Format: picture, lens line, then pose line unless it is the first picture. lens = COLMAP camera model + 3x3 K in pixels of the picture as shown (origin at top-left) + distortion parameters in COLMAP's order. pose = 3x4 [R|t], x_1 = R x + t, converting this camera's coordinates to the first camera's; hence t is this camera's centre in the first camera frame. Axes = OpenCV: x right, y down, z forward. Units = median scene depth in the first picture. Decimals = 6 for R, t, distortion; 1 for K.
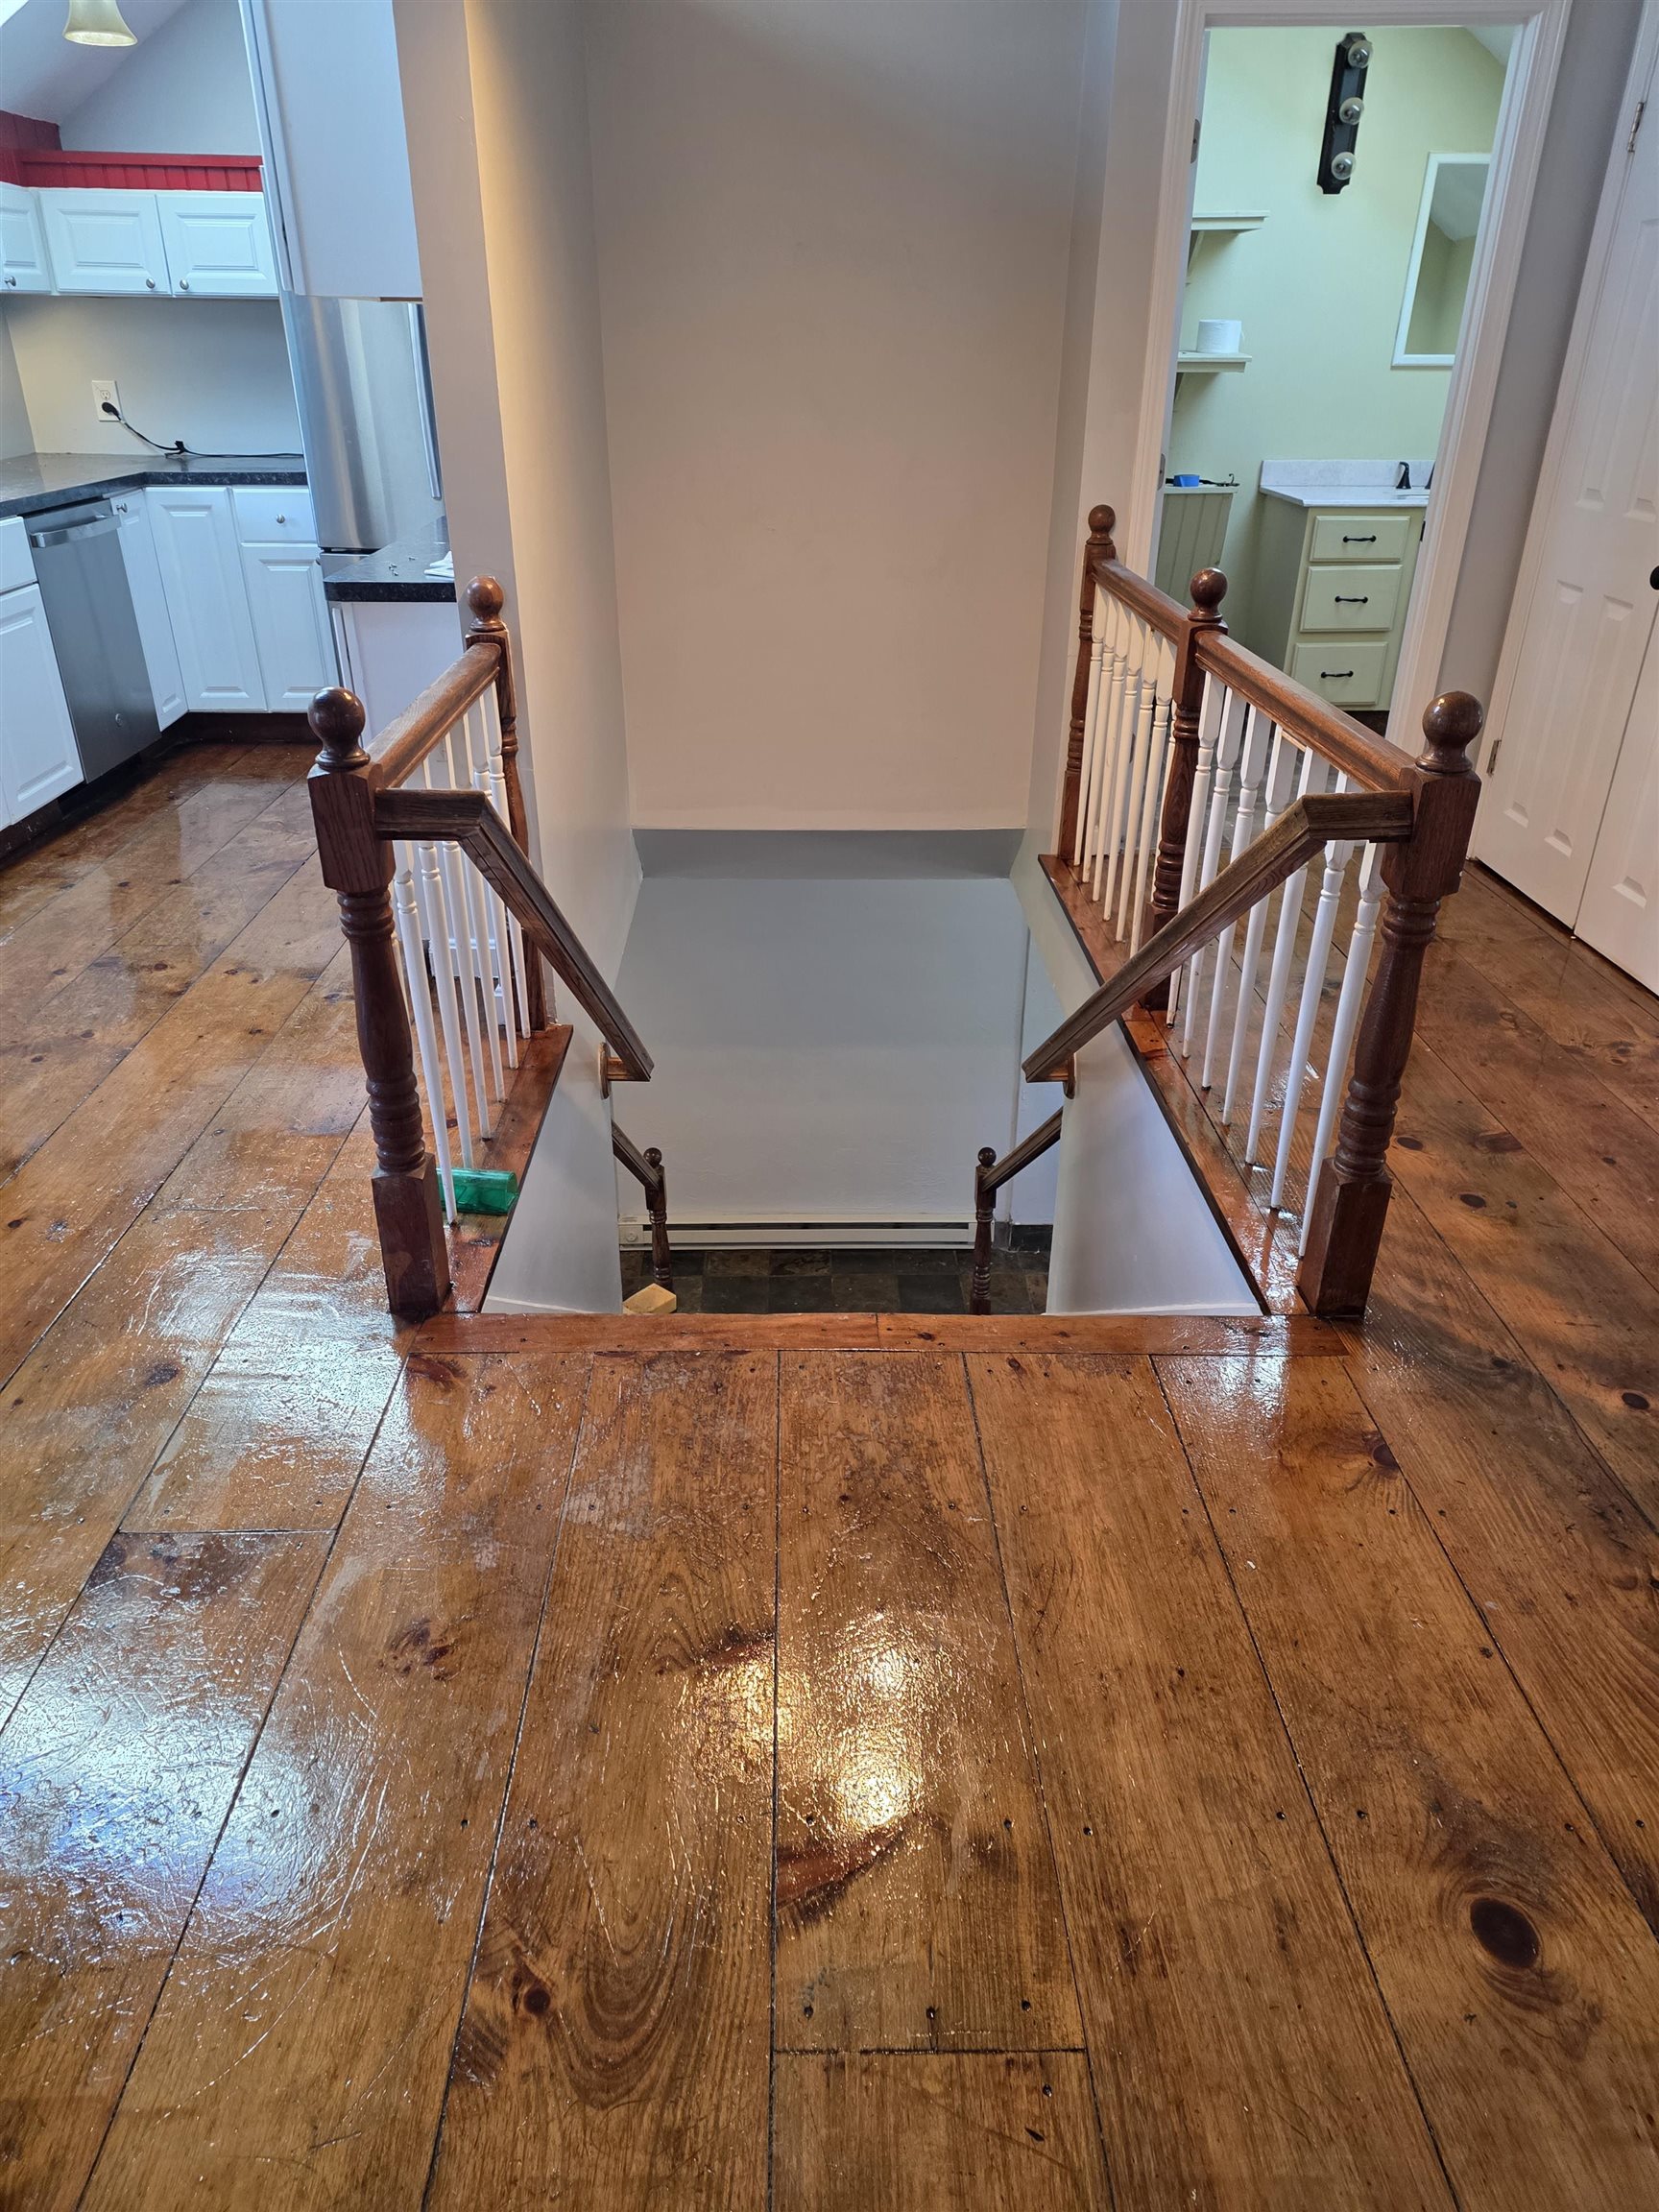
lens RADIAL K [[1466.2, 0, 825.1], [0, 1466.2, 1100.3], [0, 0, 1]] dist [0.006778, -0.001735]
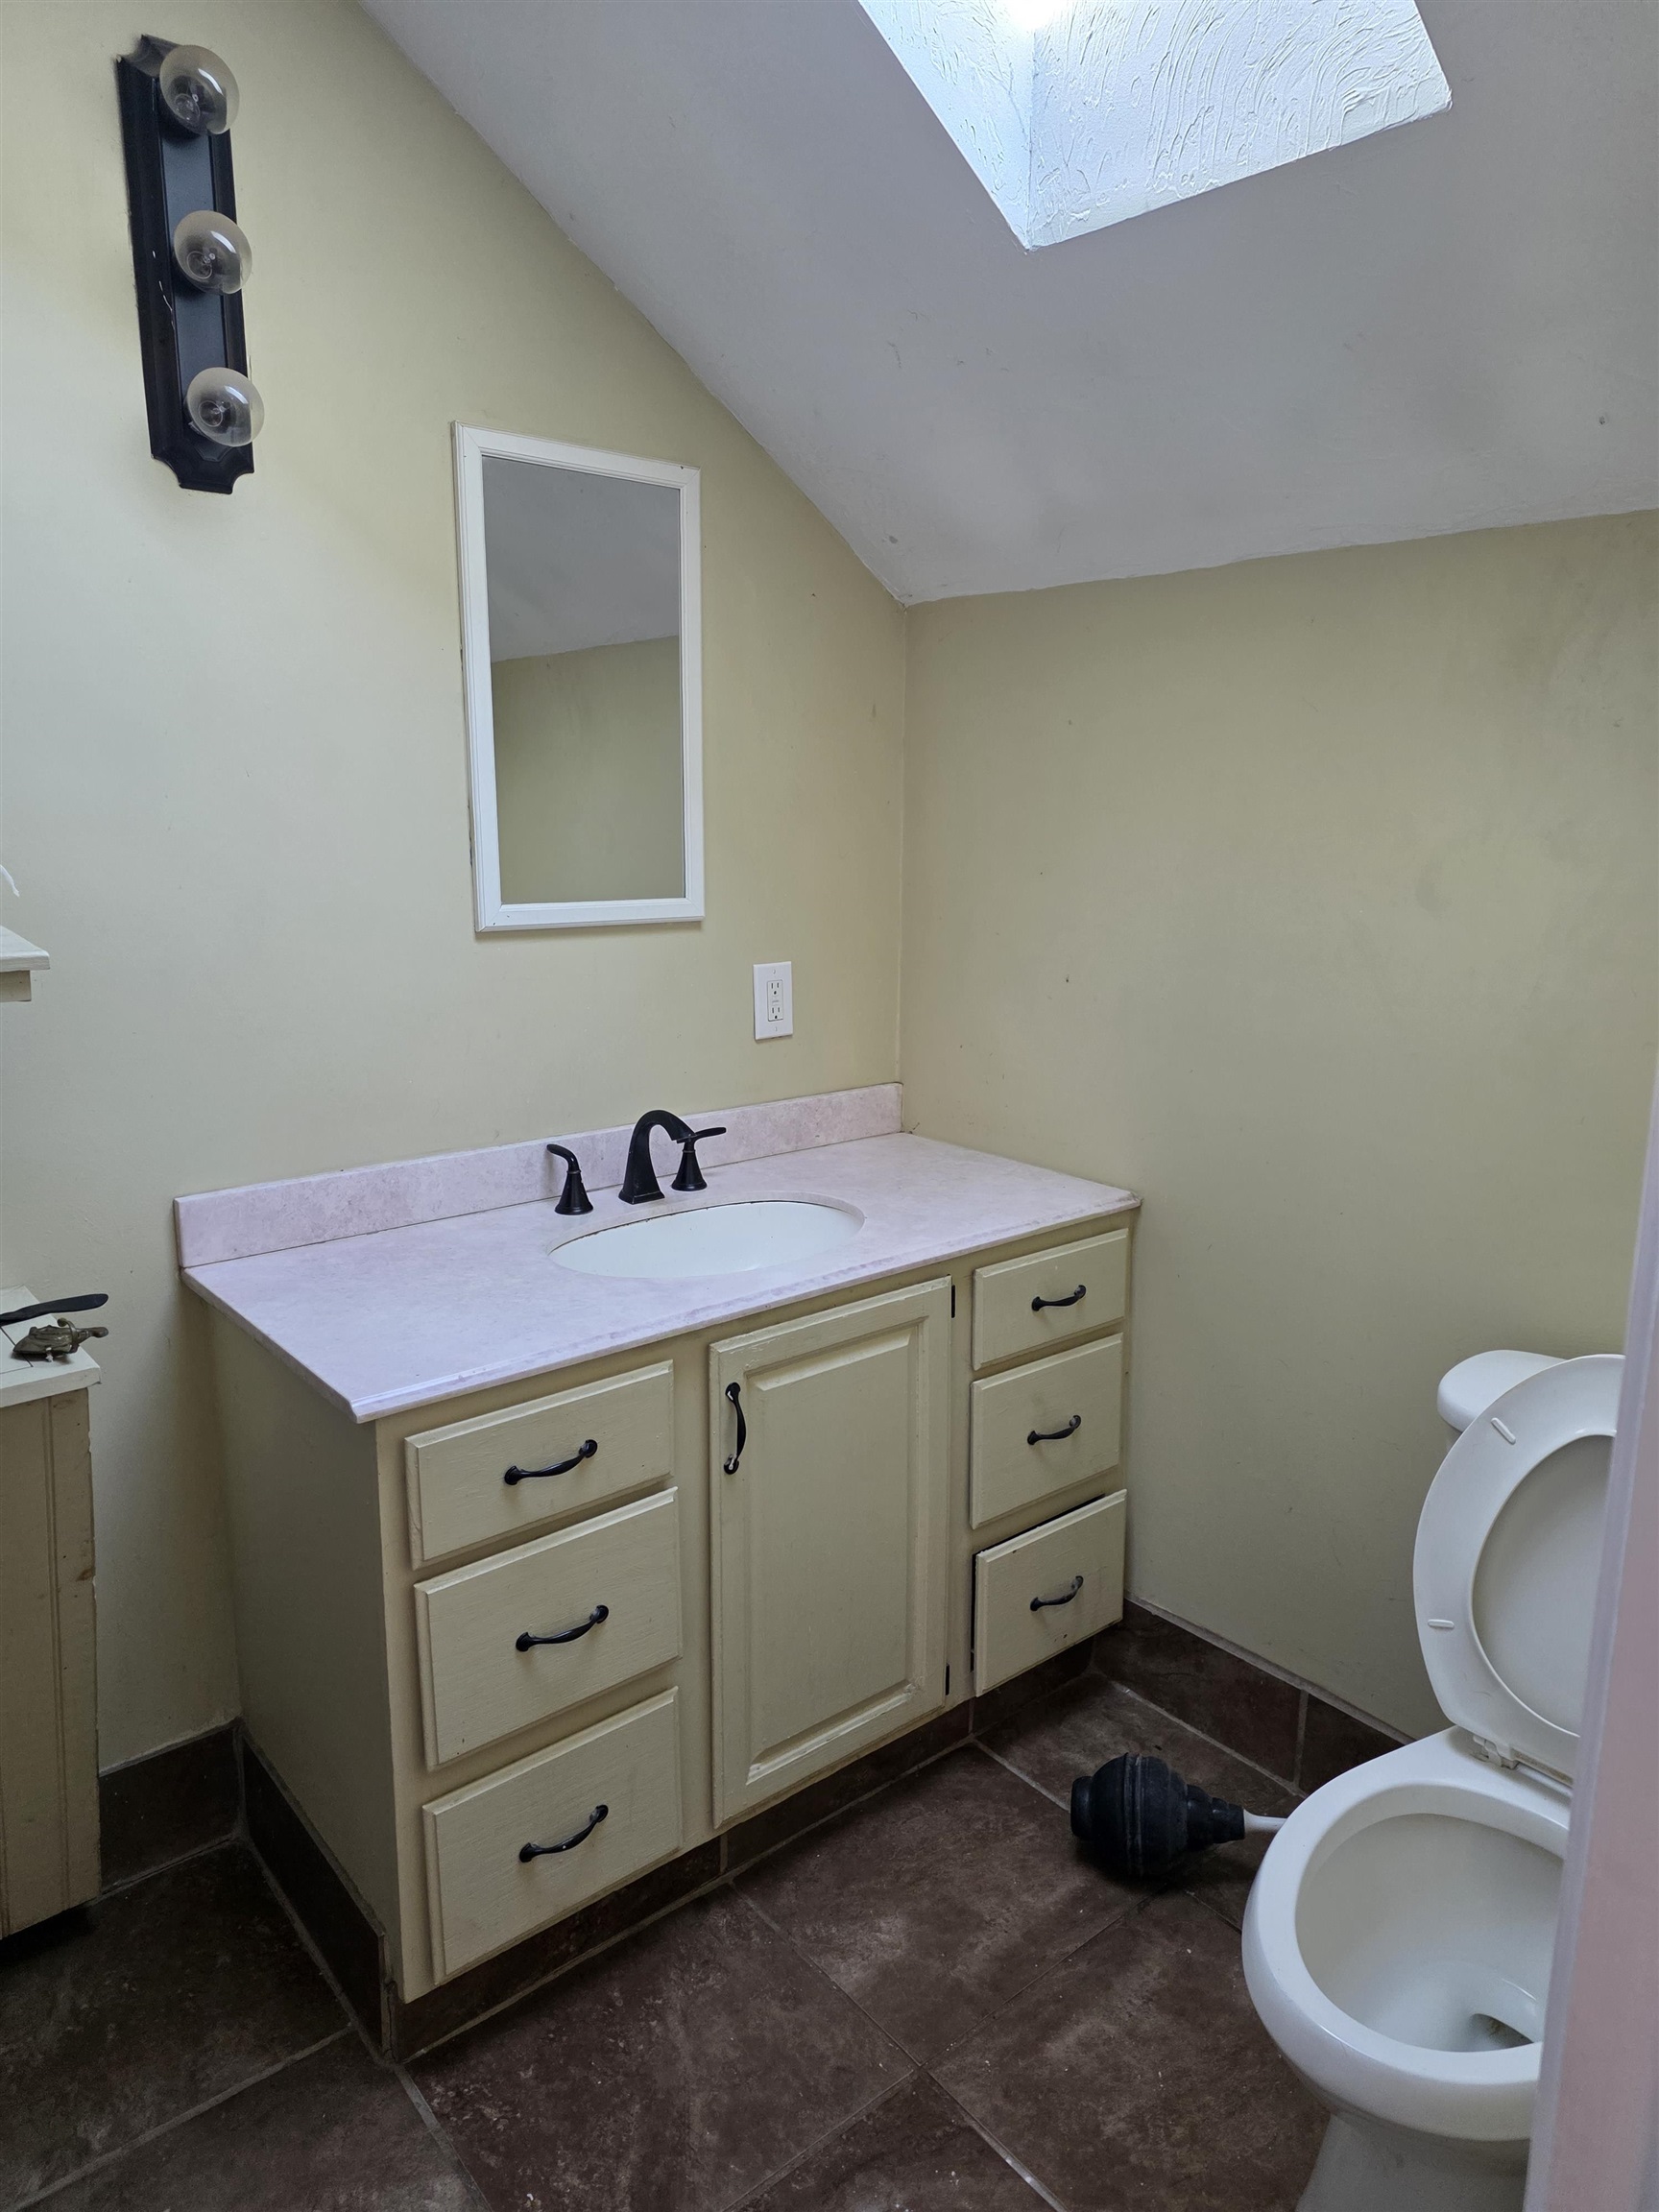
lens RADIAL K [[1466.2, 0, 820.8], [0, 1466.2, 1109.6], [0, 0, 1]] dist [0.006778, -0.001735]
pose [[0.784536, -0.145268, 0.602827, 0.229144], [0.294359, 0.942898, -0.155871, -0.385617], [-0.545761, 0.299734, 0.782499, 0.695486]]
